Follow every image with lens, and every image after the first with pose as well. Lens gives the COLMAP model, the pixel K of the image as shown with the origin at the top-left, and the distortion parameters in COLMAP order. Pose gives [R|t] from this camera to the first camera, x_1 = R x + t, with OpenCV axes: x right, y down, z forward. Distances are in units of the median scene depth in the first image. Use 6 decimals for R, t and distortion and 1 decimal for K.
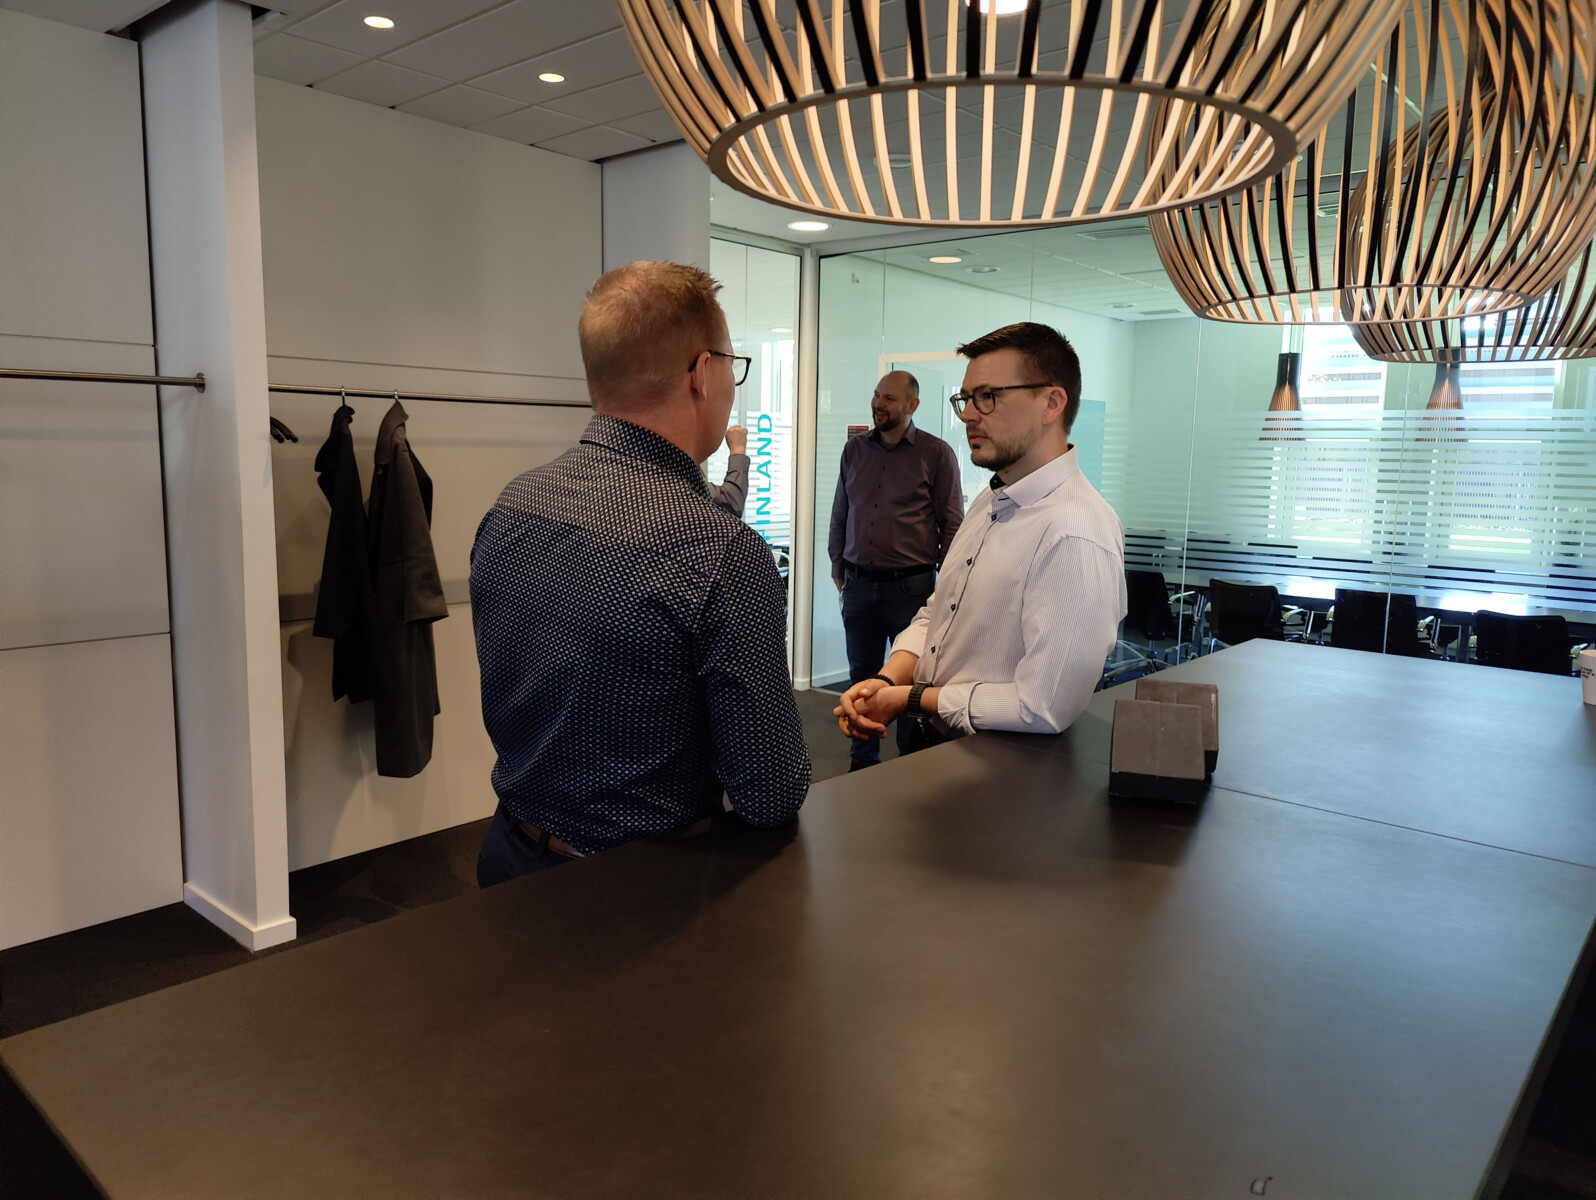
lens RADIAL K [[1121.4, 0, 798.0], [0, 1121.4, 600.0], [0, 0, 1]] dist [-0.000656, -0.001367]
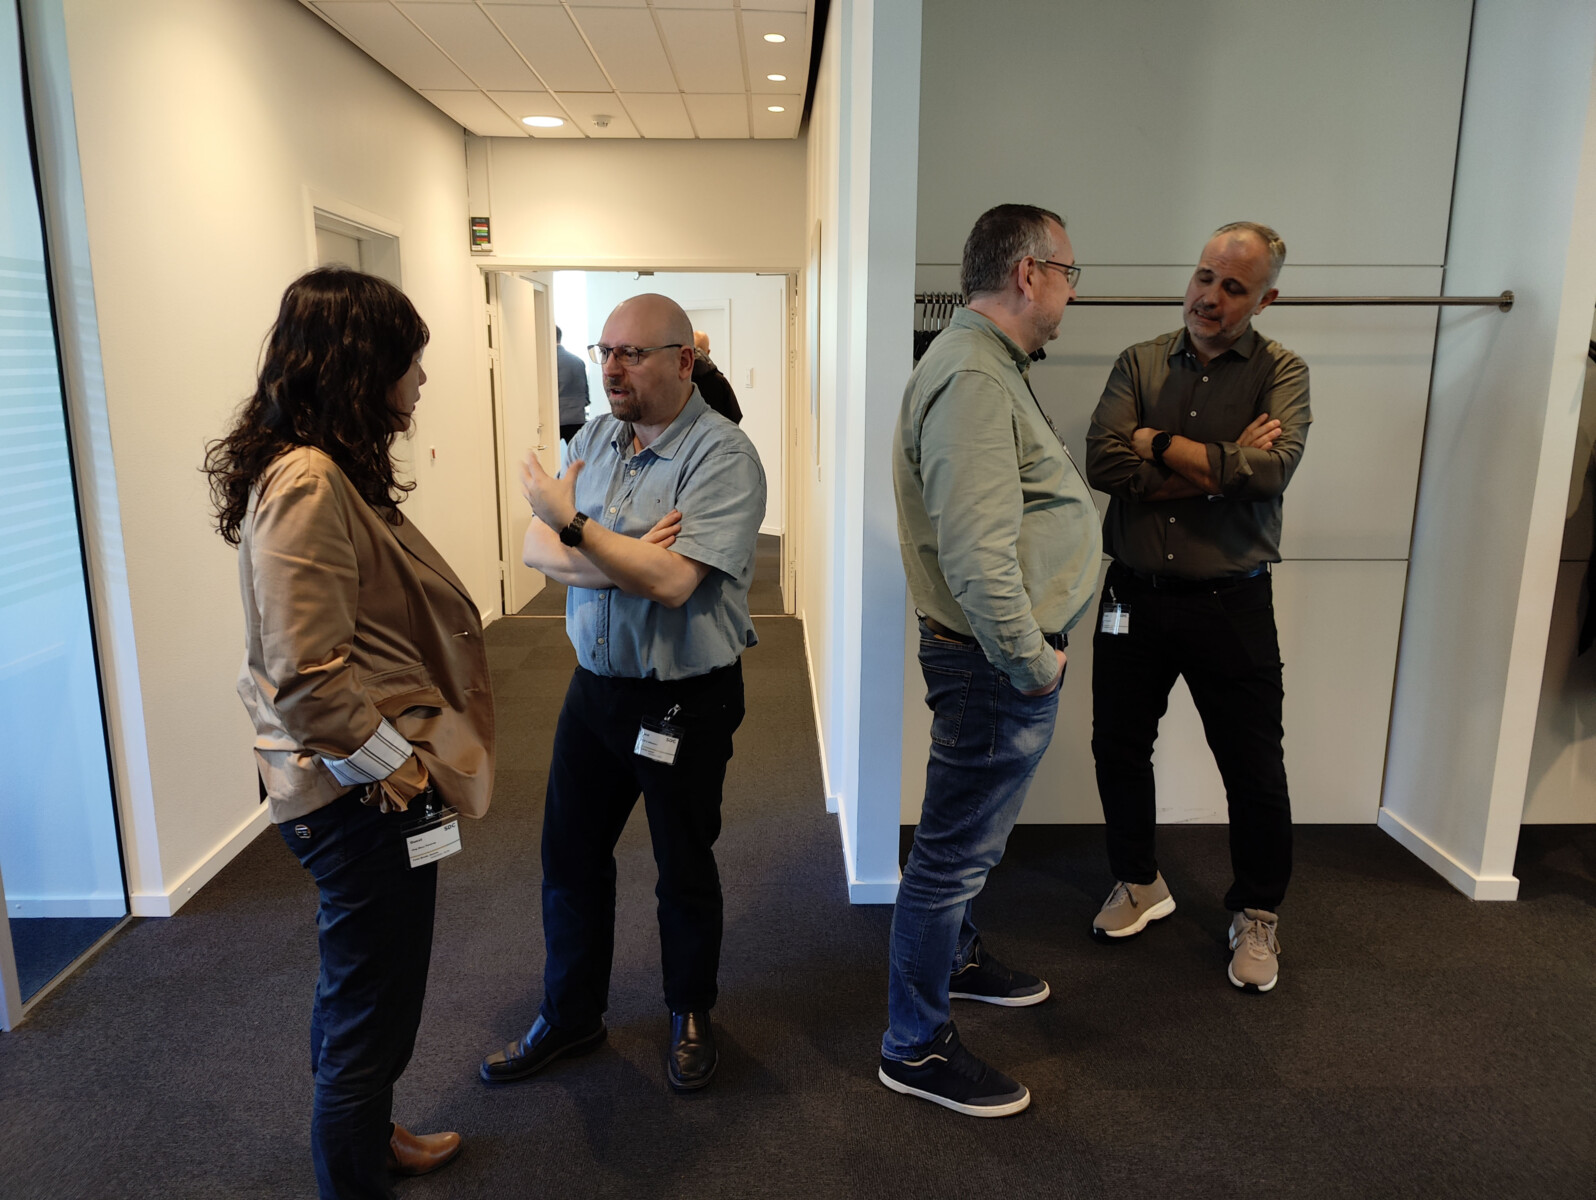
lens RADIAL K [[1121.4, 0, 798.0], [0, 1121.4, 600.0], [0, 0, 1]] dist [-0.000656, -0.001367]
pose [[0.677808, 0.140394, -0.721711, -0.211682], [-0.091753, 0.990078, 0.106427, 0.008750], [0.729492, -0.005918, 0.683964, -0.076314]]
